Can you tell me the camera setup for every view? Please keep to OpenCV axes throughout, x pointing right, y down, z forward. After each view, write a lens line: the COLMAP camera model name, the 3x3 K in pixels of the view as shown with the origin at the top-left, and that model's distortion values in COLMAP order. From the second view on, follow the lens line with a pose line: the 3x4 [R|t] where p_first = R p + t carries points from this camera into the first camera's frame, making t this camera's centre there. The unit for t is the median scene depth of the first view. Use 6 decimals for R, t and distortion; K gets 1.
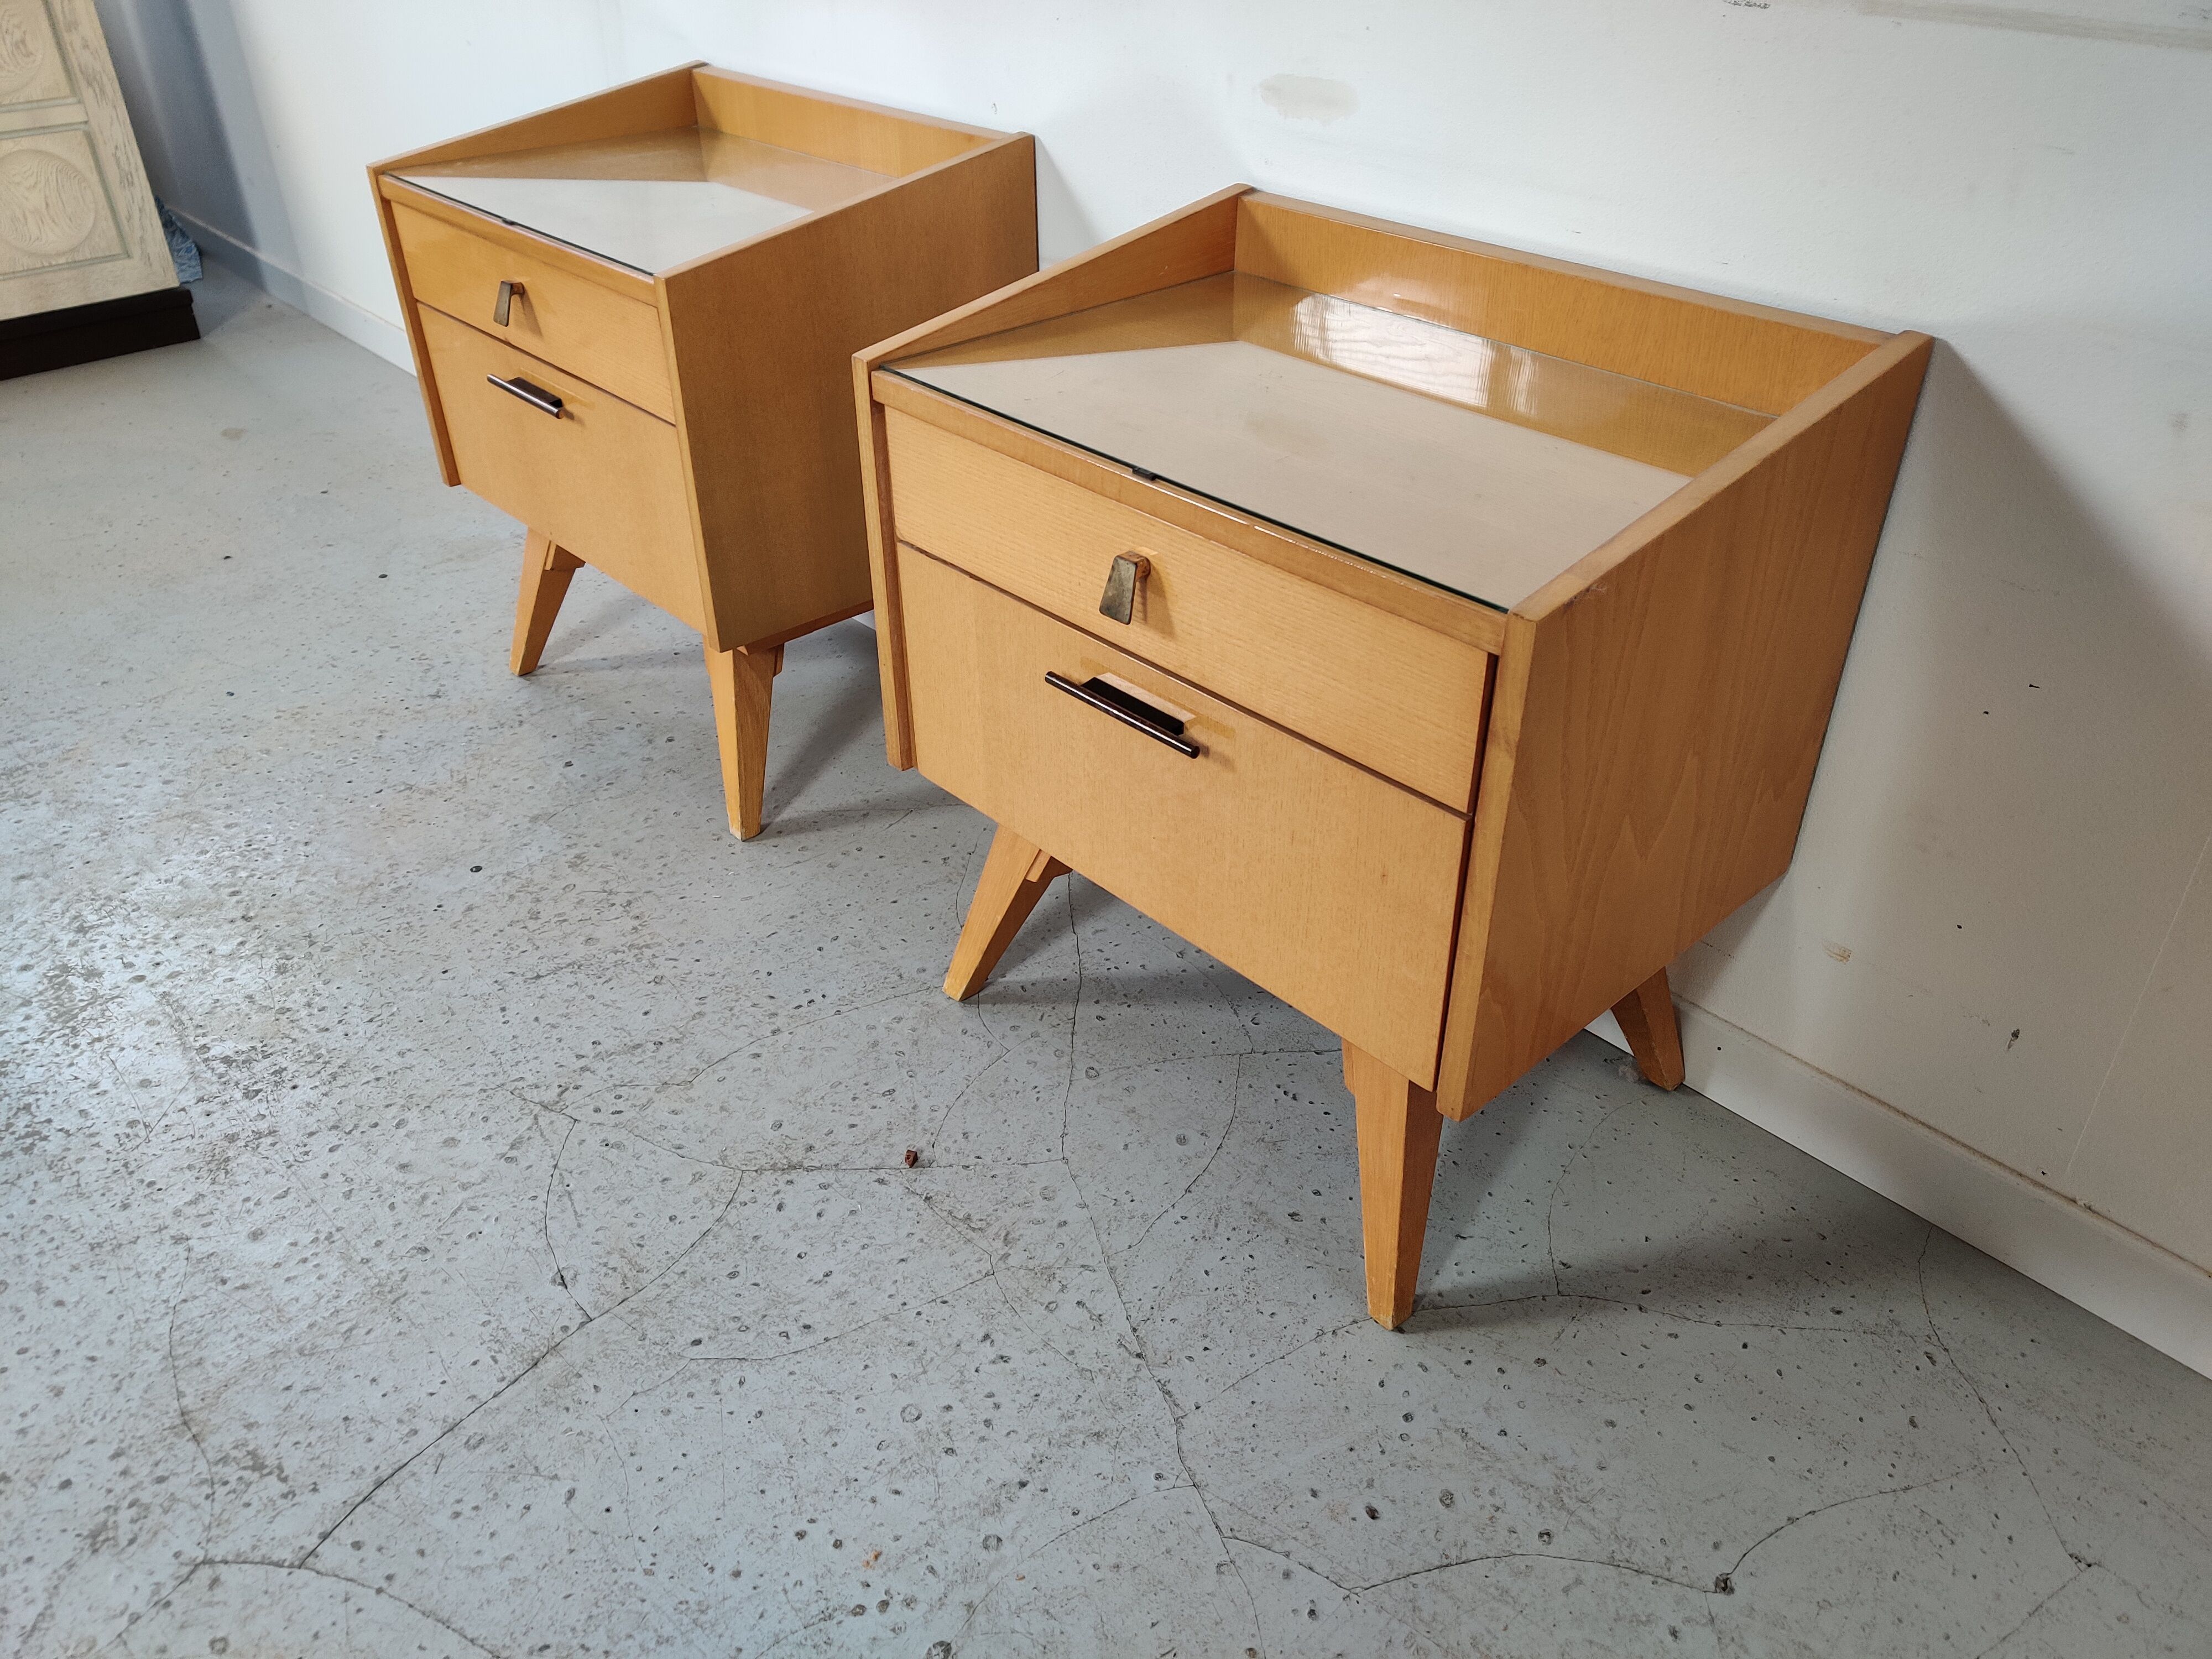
lens RADIAL K [[1658.5, 0, 1106.0], [0, 1658.5, 829.5], [0, 0, 1]] dist [0.041142, -0.003413]
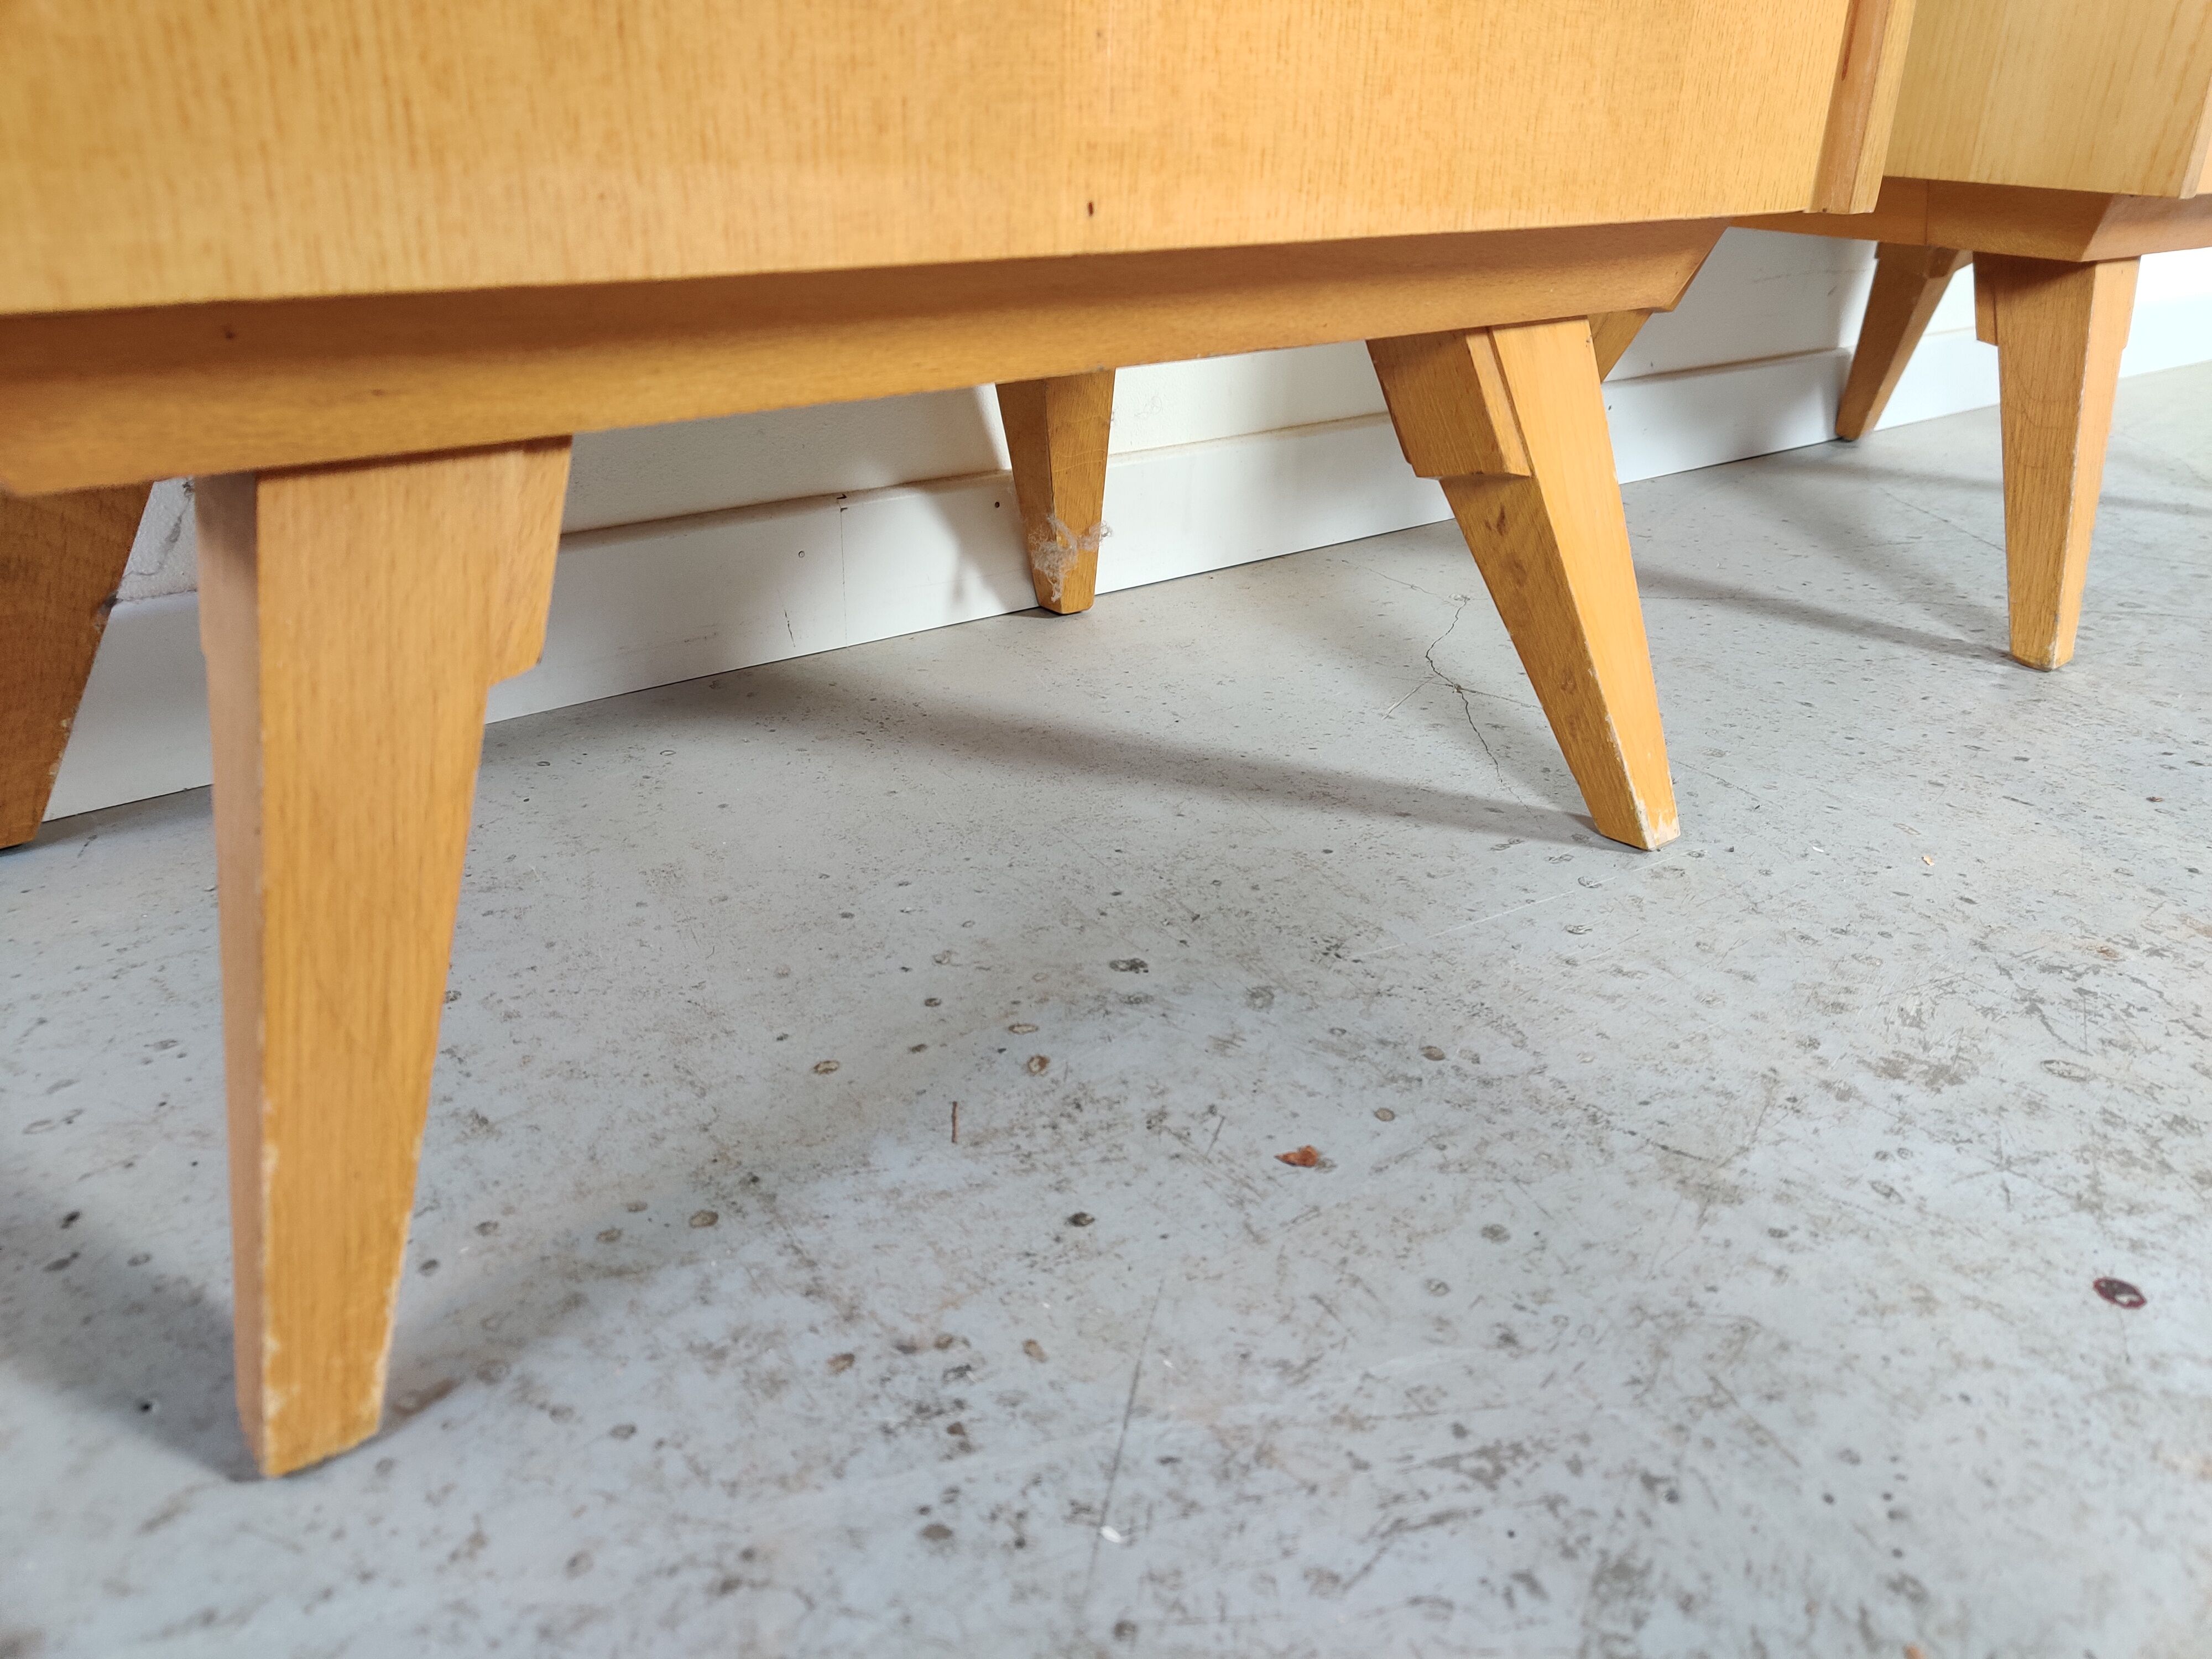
lens RADIAL K [[1653.5, 0, 1114.8], [0, 1653.5, 802.5], [0, 0, 1]] dist [0.013161, 0.006370]
pose [[0.046465, -0.406969, 0.912260, -0.706756], [0.520236, 0.789478, 0.325697, -0.236391], [-0.852758, 0.459456, 0.248403, 1.250799]]
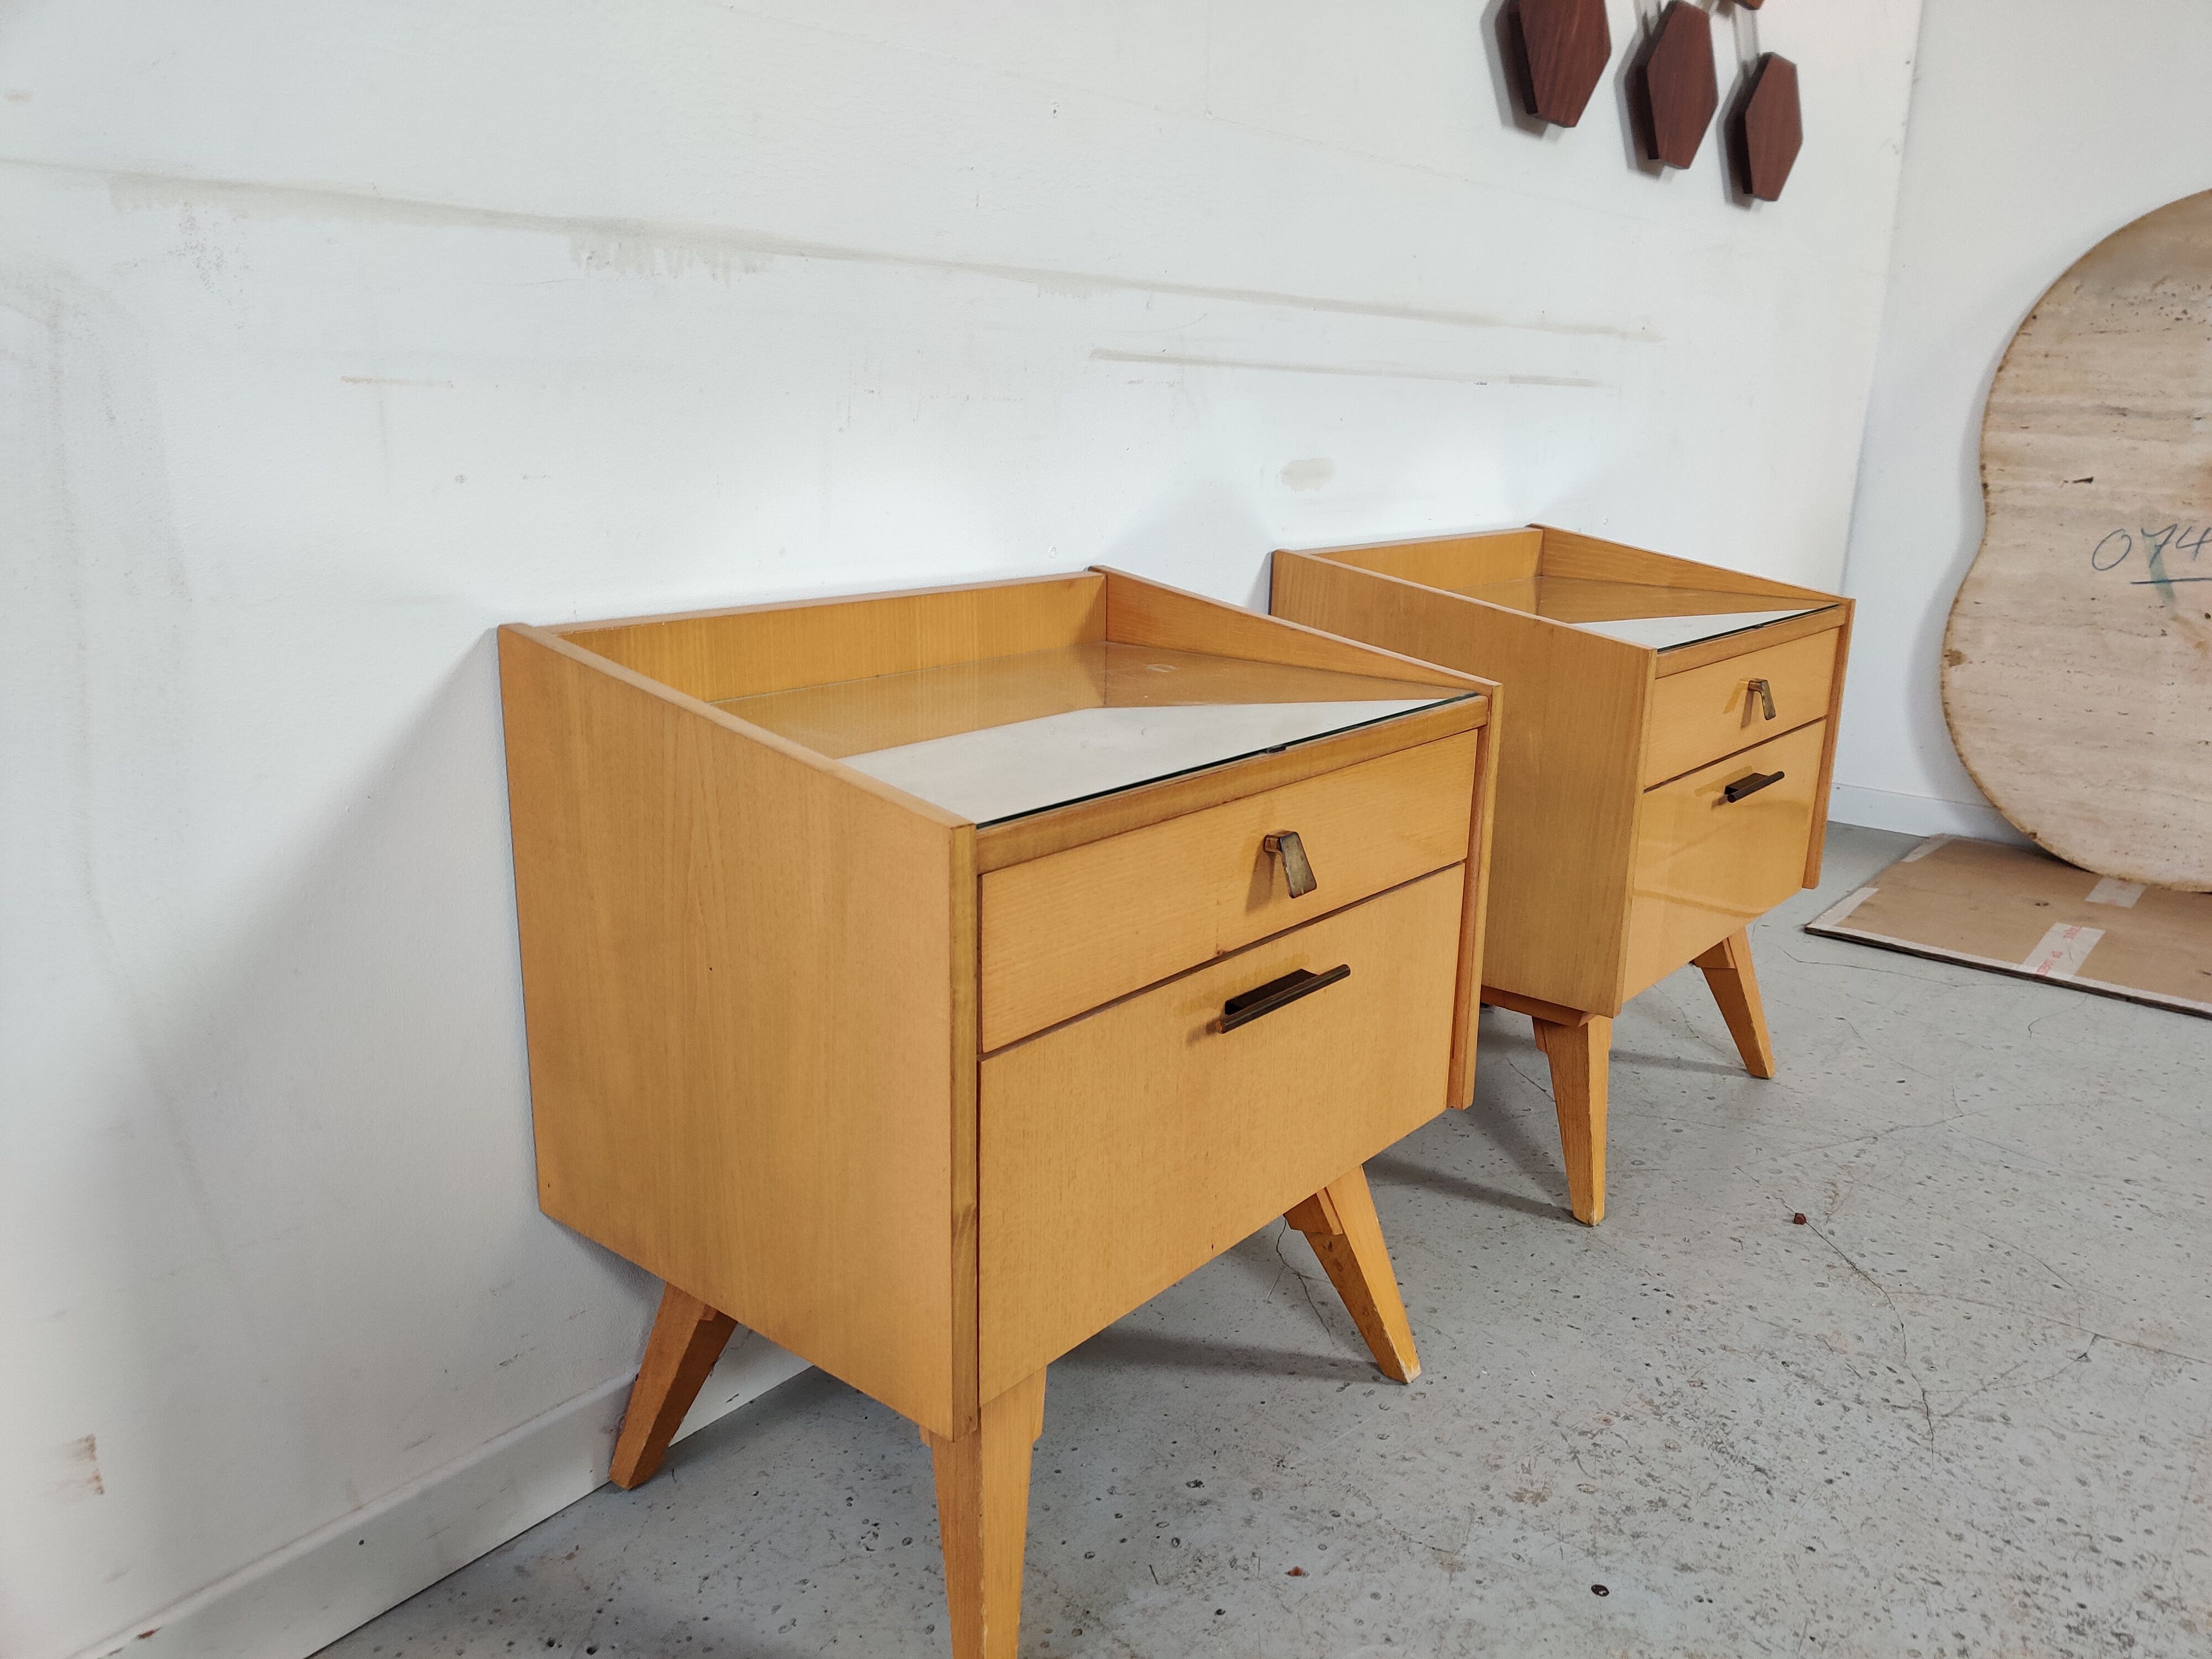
lens RADIAL K [[1666.5, 0, 1117.8], [0, 1666.5, 818.2], [0, 0, 1]] dist [0.037398, -0.018043]
pose [[-0.136578, -0.248335, 0.958997, -1.128253], [0.522591, 0.804345, 0.282714, -0.637910], [-0.841573, 0.539776, 0.019922, 1.188920]]
